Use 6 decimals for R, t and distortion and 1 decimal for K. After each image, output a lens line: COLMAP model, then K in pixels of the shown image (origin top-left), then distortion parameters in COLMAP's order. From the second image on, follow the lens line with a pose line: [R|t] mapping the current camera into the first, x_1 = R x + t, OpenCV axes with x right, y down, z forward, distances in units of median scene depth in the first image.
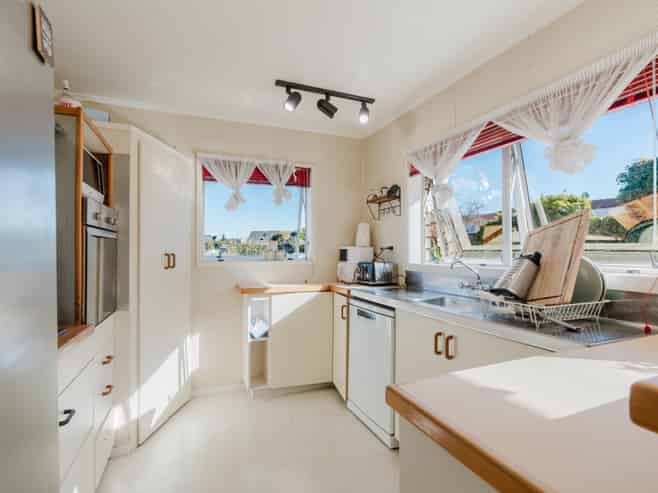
lens RADIAL K [[338.0, 0, 328.9], [0, 338.0, 249.2], [0, 0, 1]] dist [-0.003154, -0.000466]
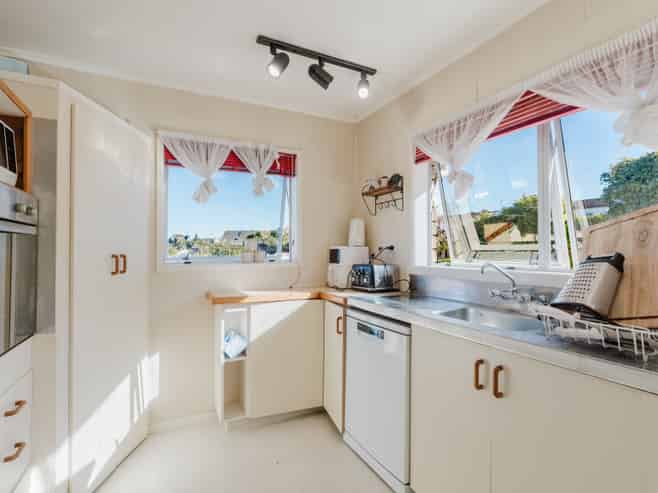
lens RADIAL K [[338.0, 0, 329.8], [0, 338.0, 246.6], [0, 0, 1]] dist [-0.003154, -0.000466]
pose [[0.997181, 0.000396, 0.075027, -0.042200], [0.000180, 0.999971, -0.007673, 0.000007], [-0.075028, 0.007665, 0.997152, 0.180306]]
